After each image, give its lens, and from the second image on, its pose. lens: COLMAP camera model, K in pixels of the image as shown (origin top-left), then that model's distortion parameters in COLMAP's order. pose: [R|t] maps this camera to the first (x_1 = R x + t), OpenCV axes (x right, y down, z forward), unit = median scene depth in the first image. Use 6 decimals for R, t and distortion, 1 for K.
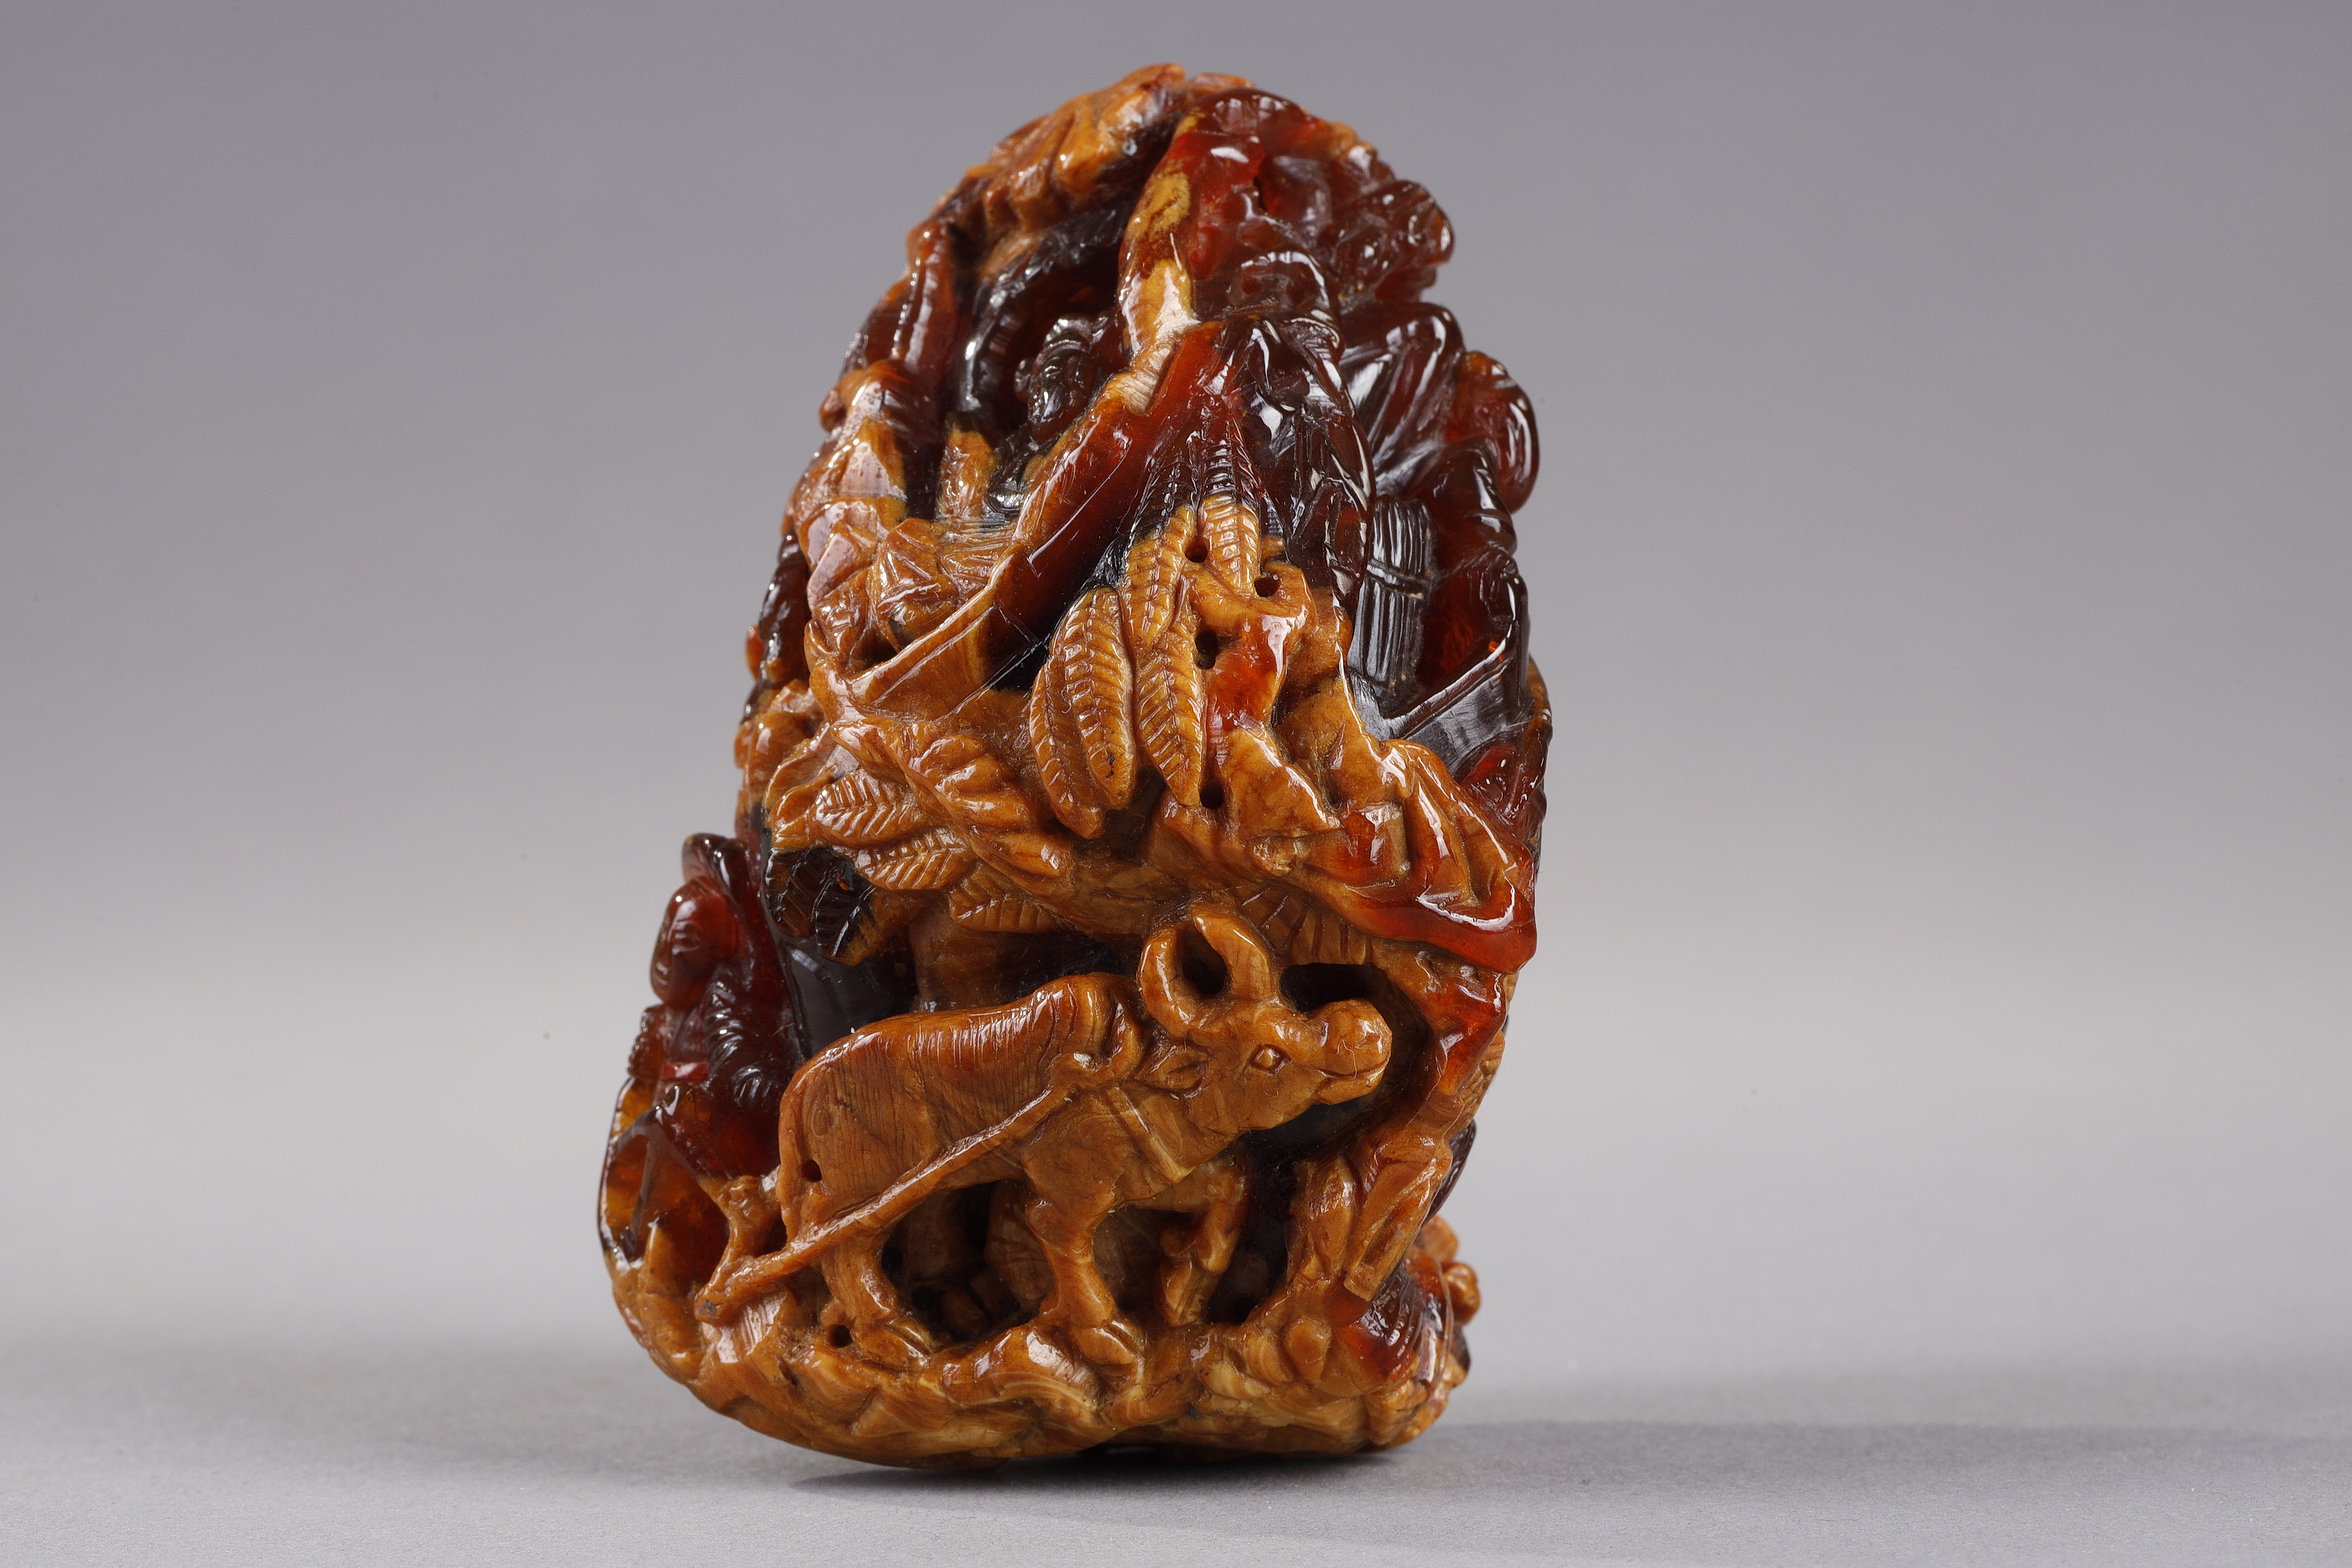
lens RADIAL K [[16175.7, 0, 1176.0], [0, 16175.7, 784.0], [0, 0, 1]] dist [0.142944, -43.705875]
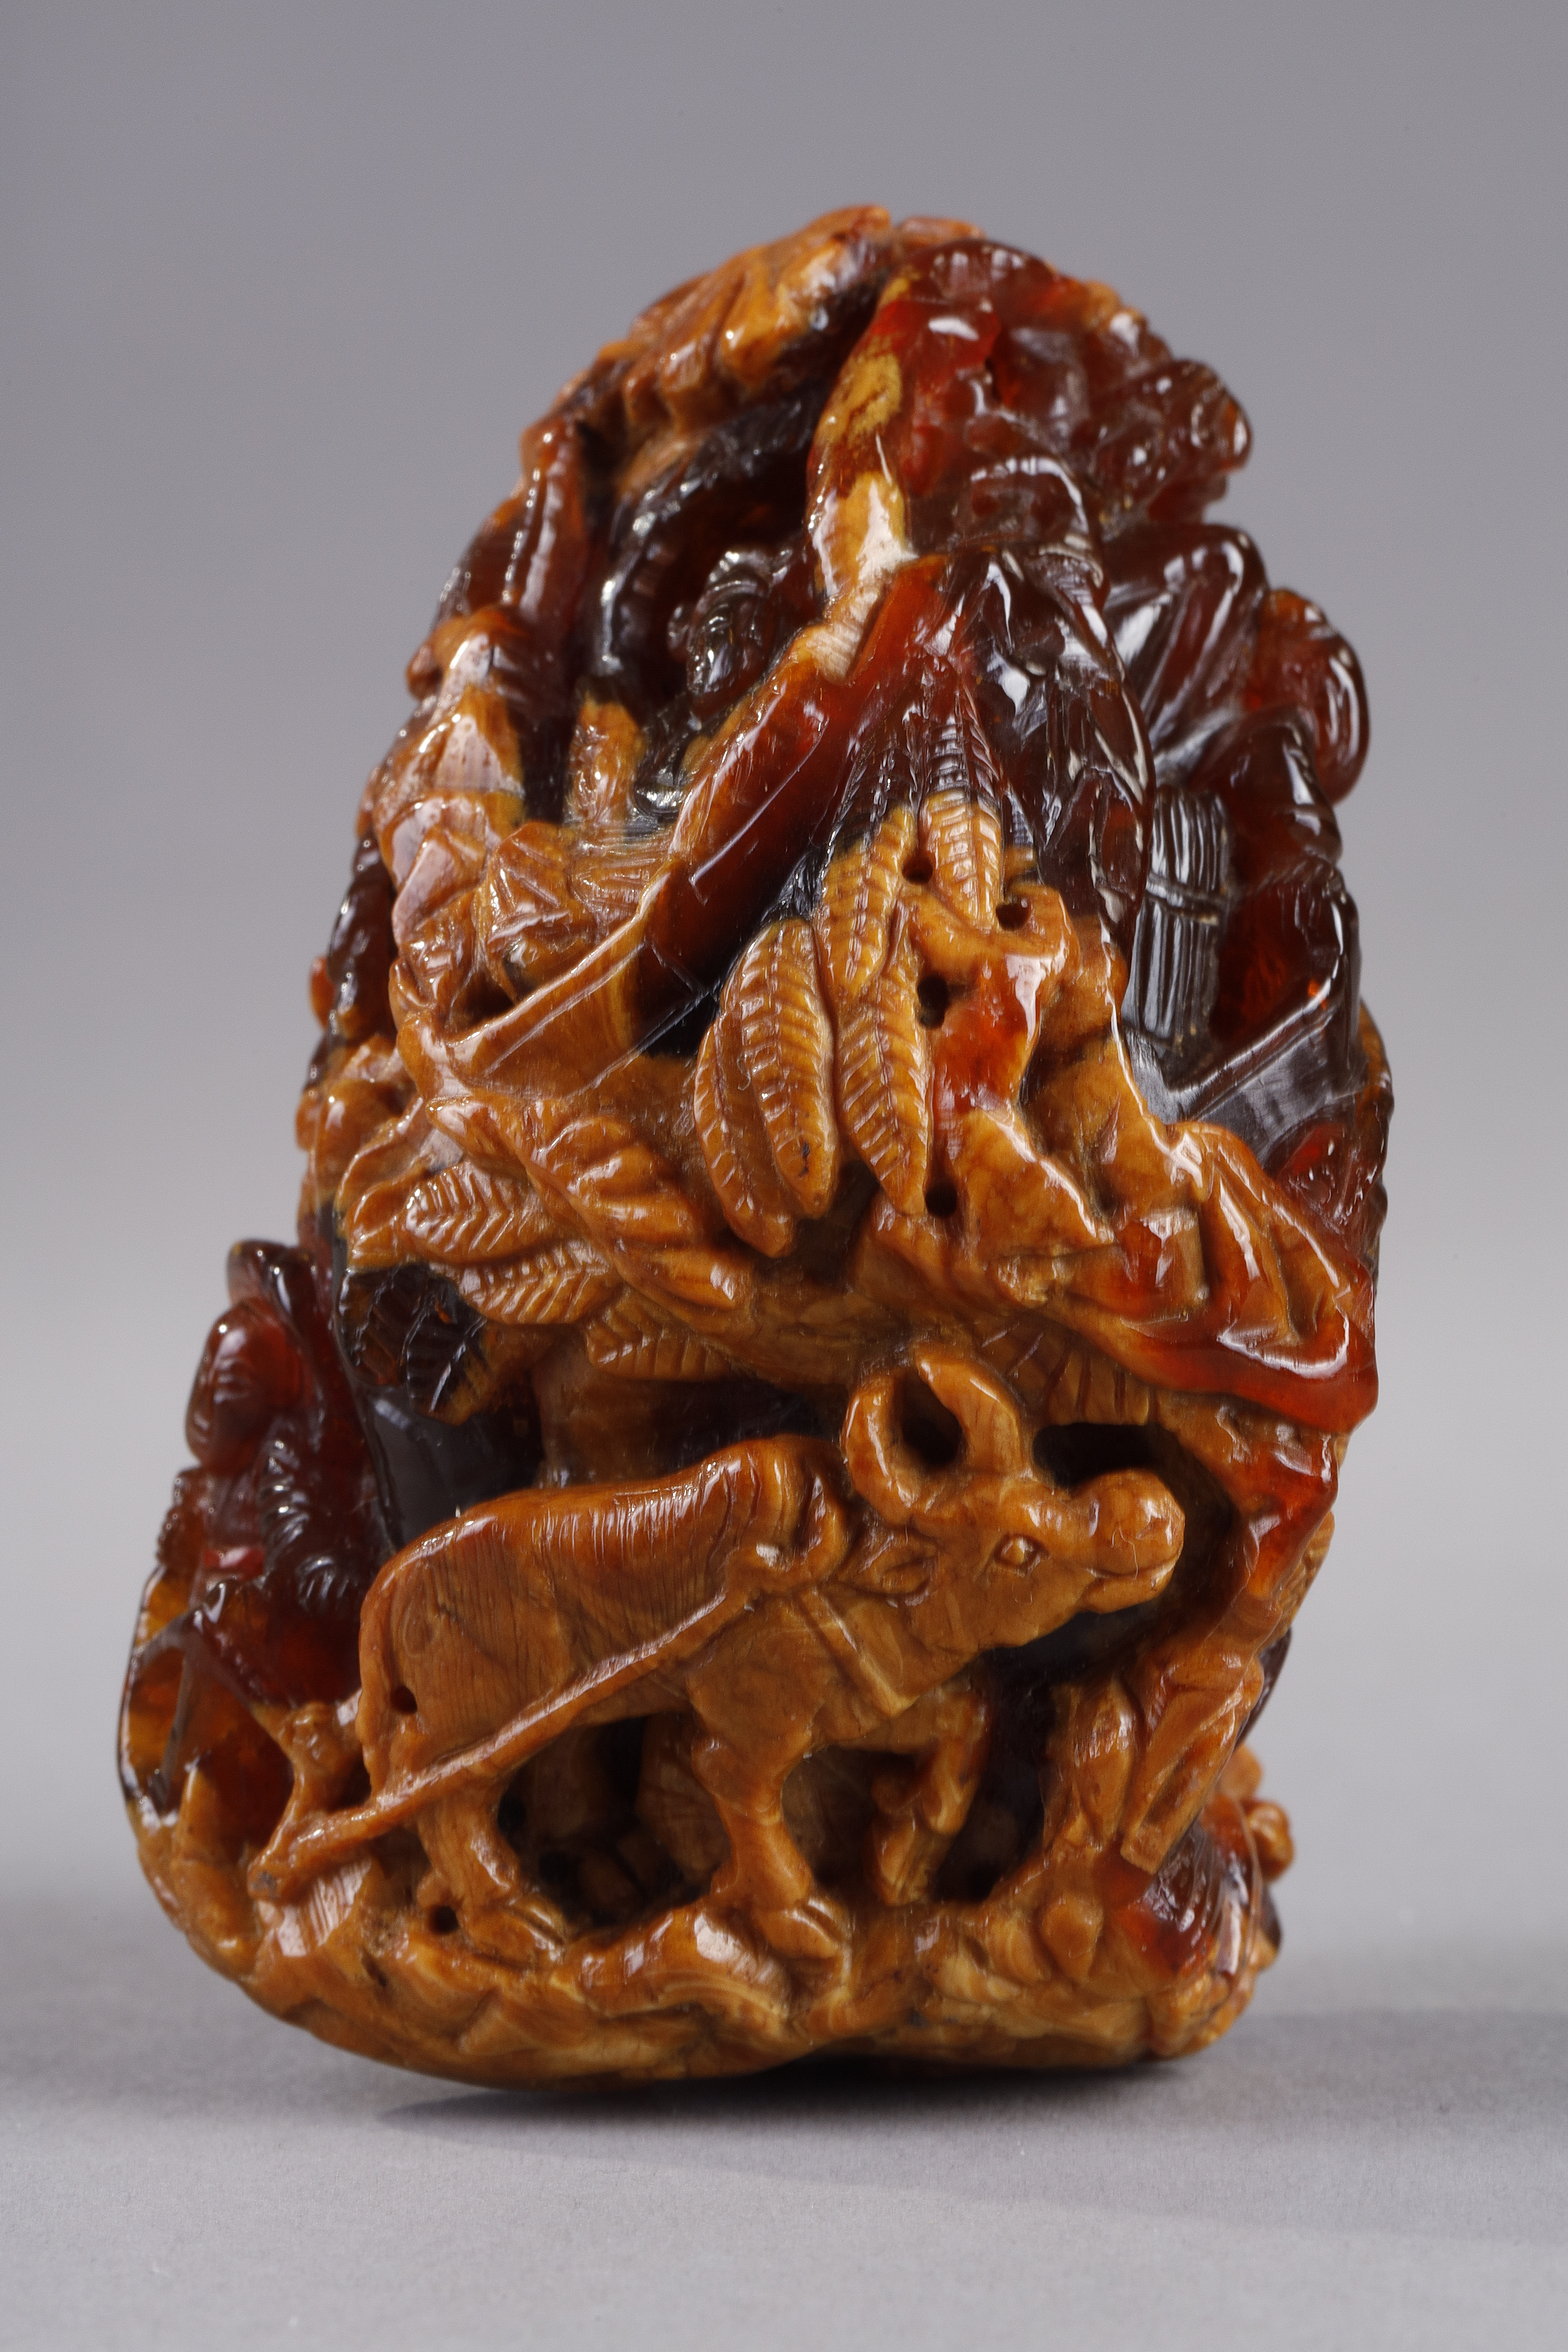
lens RADIAL K [[16175.7, 0, 784.0], [0, 16175.7, 1176.0], [0, 0, 1]] dist [0.142944, -43.705875]
pose [[0.999970, -0.006124, 0.004813, -0.008449], [0.006006, 0.999687, 0.024278, -0.018185], [-0.004960, -0.024248, 0.999694, 0.255623]]
